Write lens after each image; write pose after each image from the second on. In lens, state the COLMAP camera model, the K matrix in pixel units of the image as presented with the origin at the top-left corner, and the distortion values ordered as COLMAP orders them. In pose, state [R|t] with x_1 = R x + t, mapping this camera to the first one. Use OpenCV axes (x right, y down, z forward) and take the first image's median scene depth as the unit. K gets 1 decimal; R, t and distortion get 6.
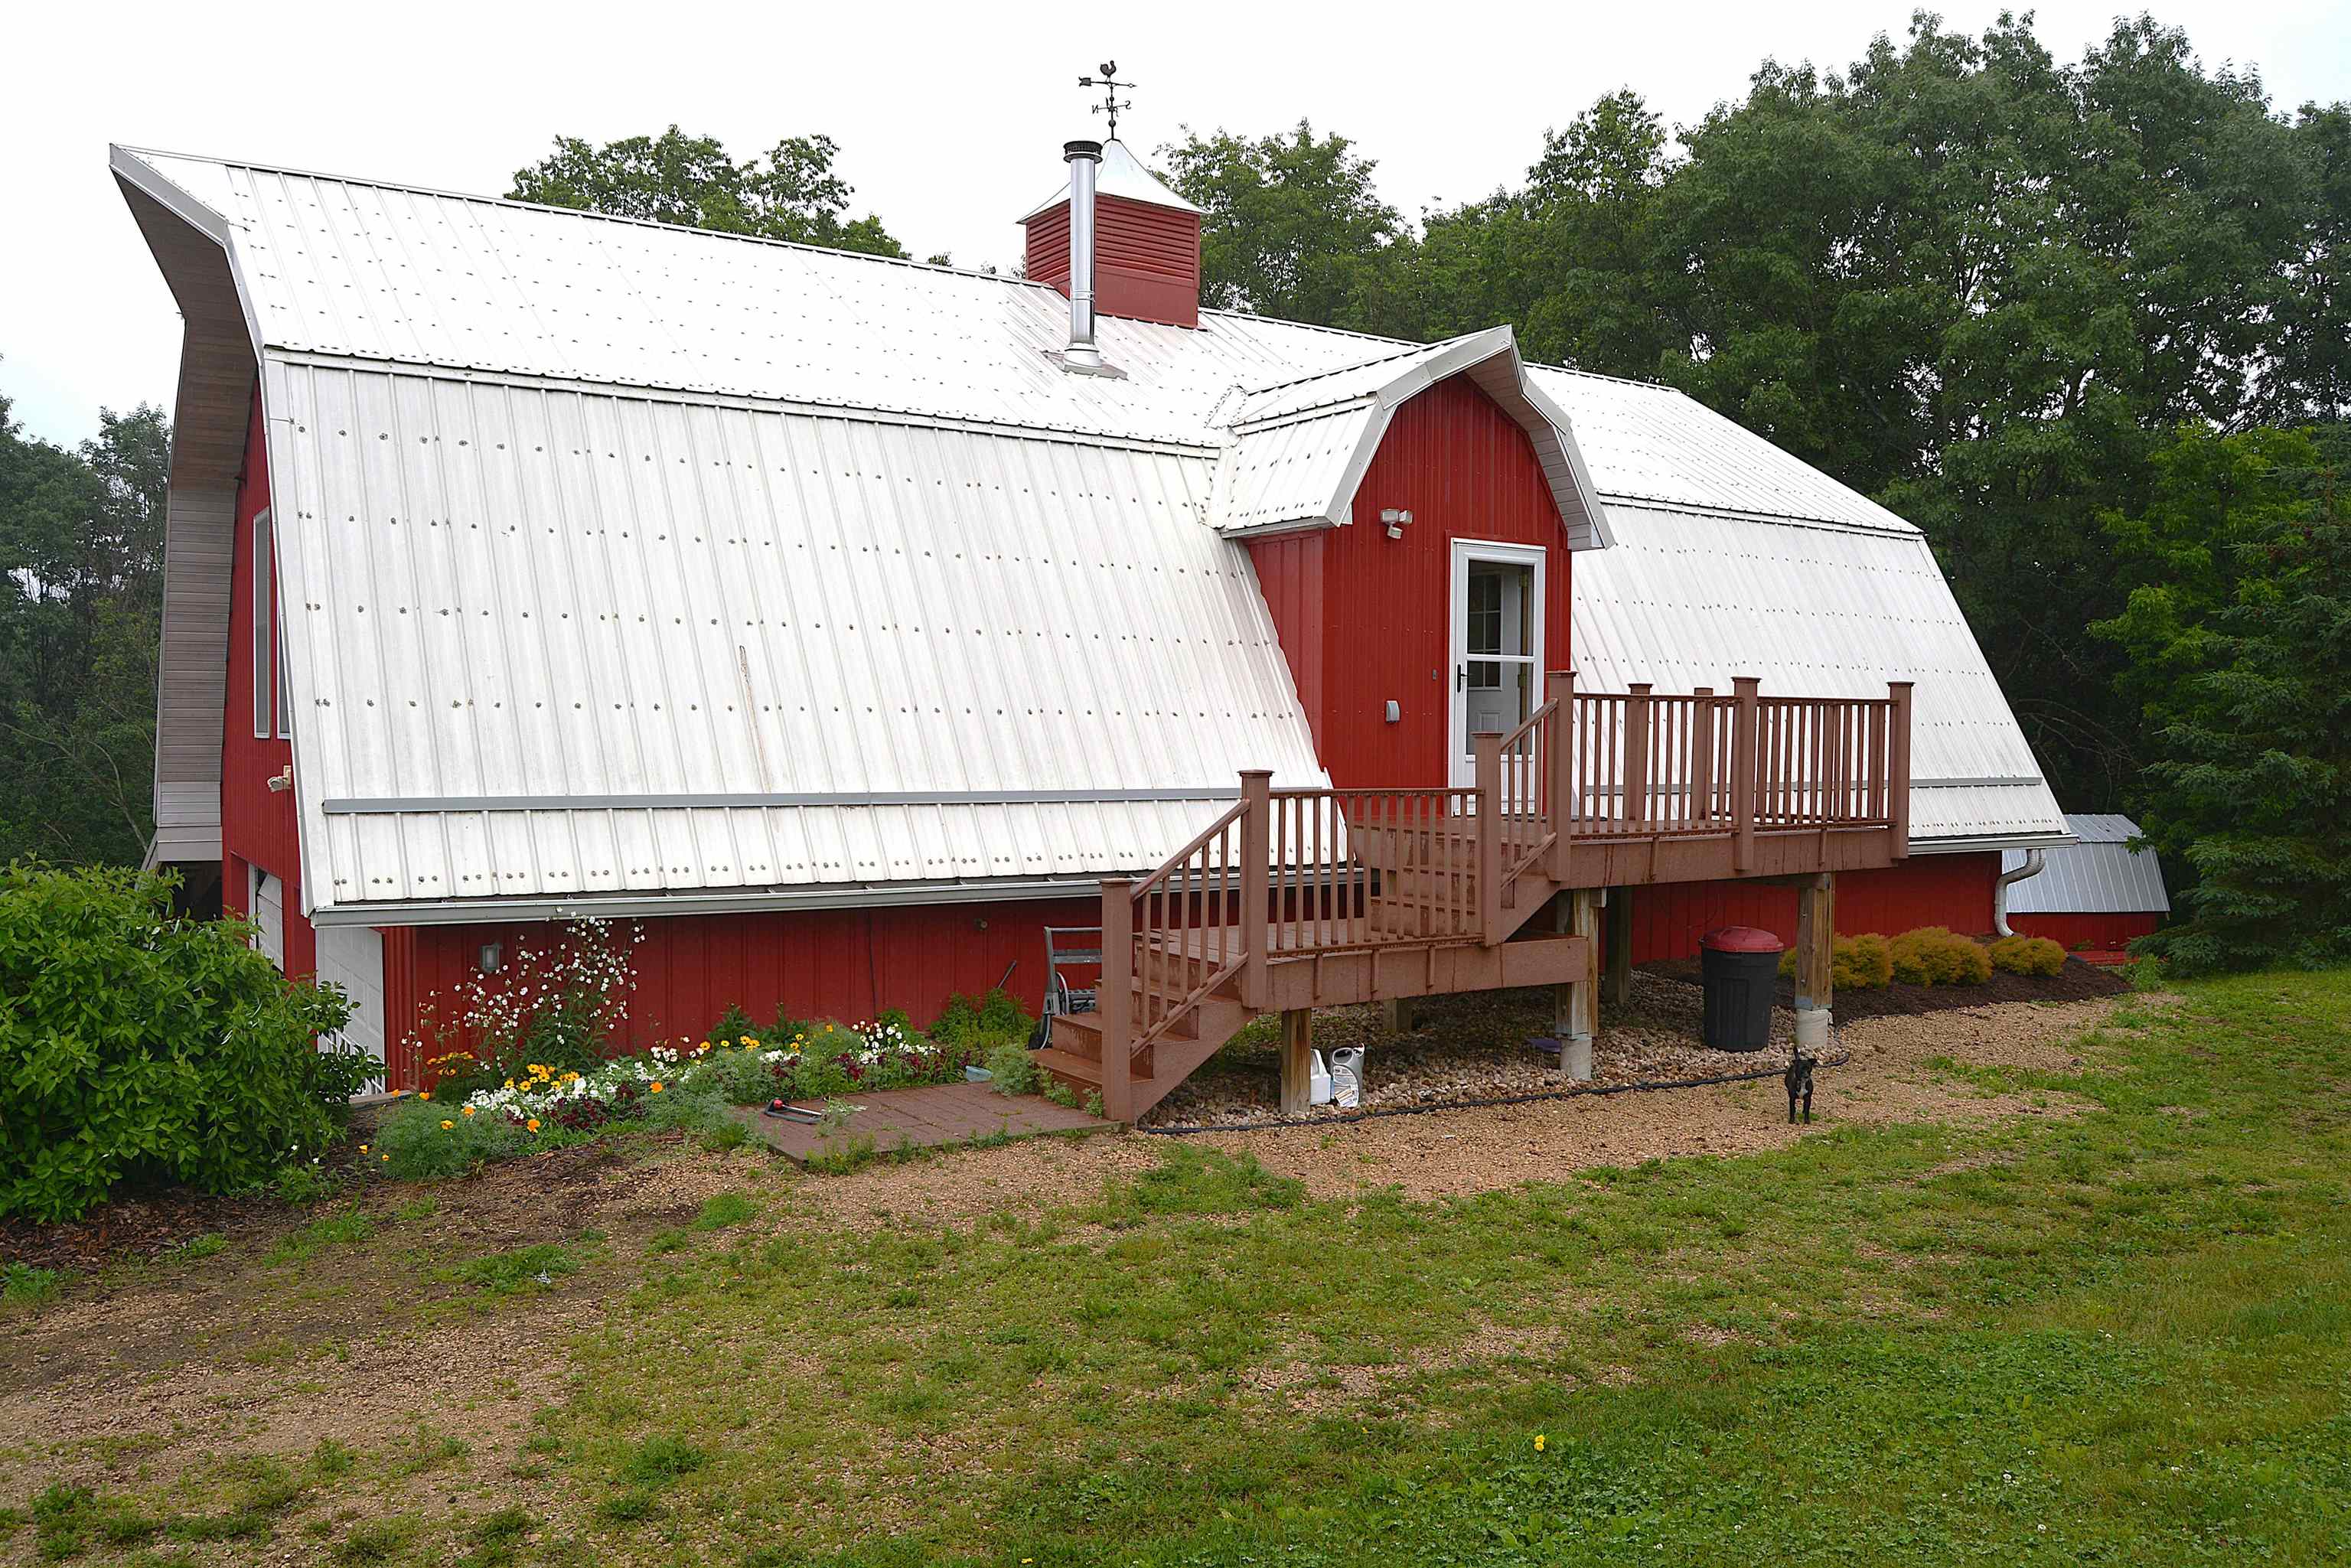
lens RADIAL K [[1824.6, 0, 1198.4], [0, 1824.6, 797.2], [0, 0, 1]] dist [-0.098408, 0.040325]
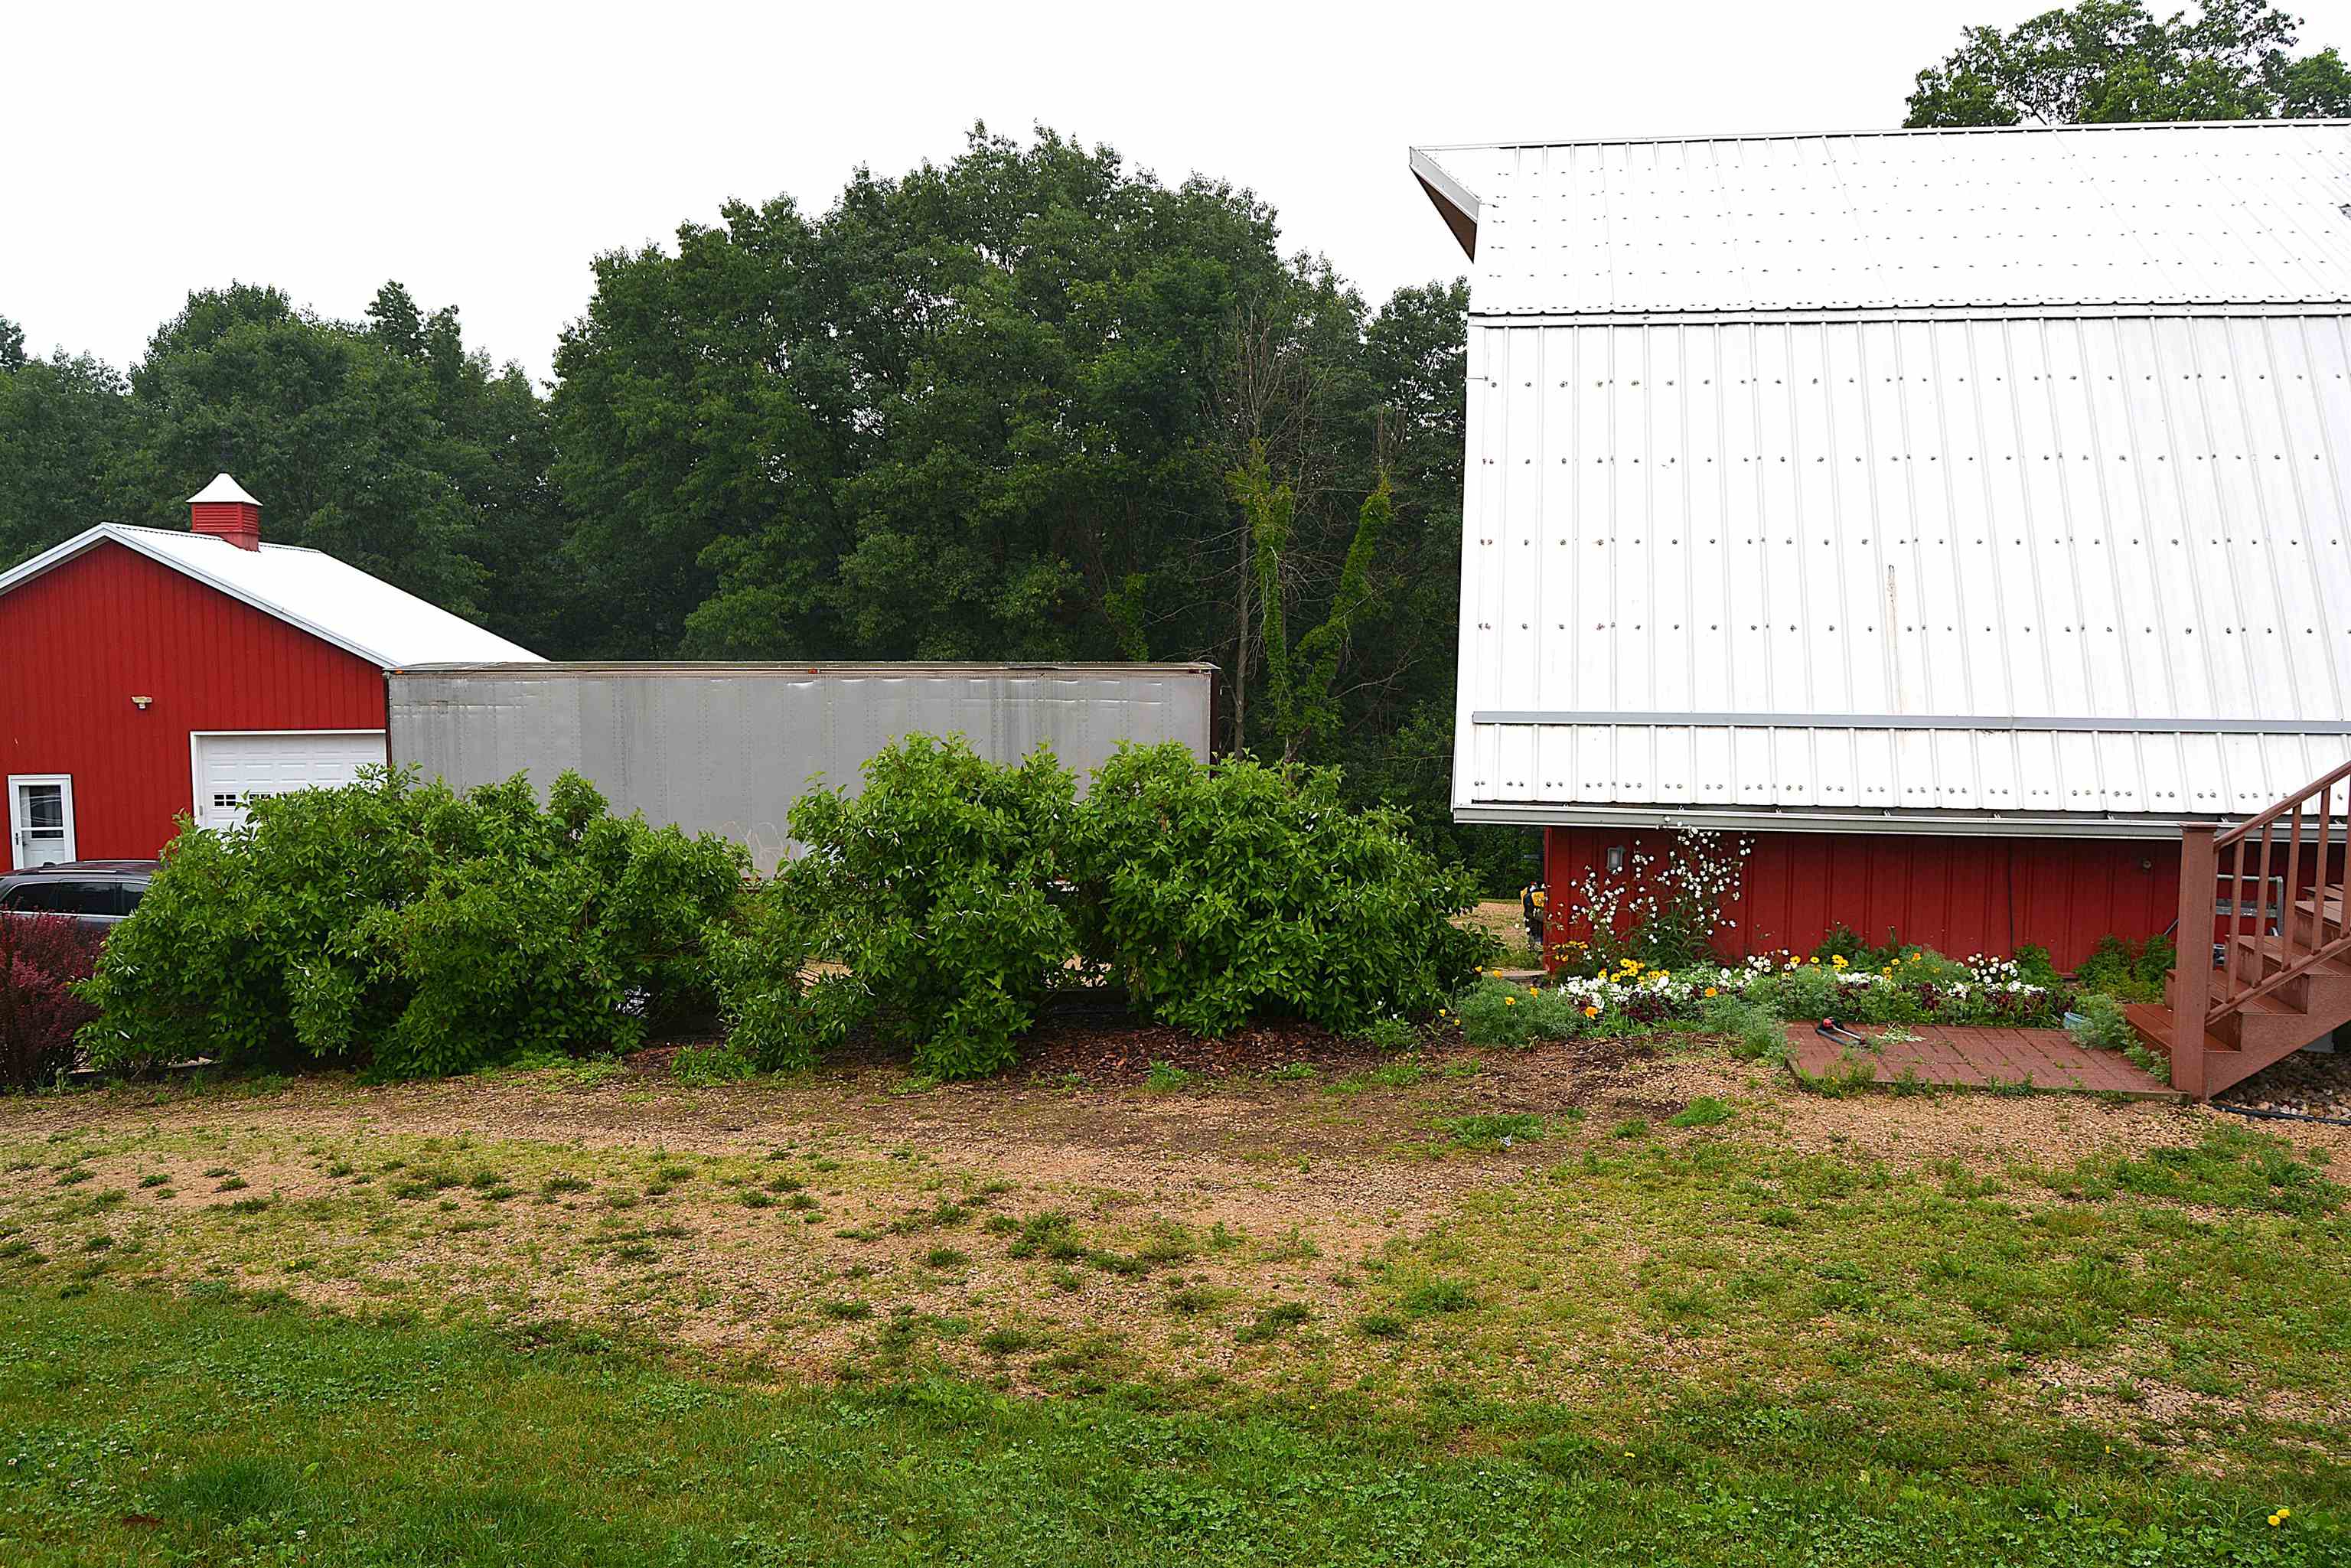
lens RADIAL K [[1824.6, 0, 1198.4], [0, 1824.6, 797.2], [0, 0, 1]] dist [-0.098408, 0.040325]
pose [[0.713740, 0.055954, -0.698172, 0.204250], [-0.019035, 0.997985, 0.060523, -0.010809], [0.700152, -0.029908, 0.713367, 0.035152]]
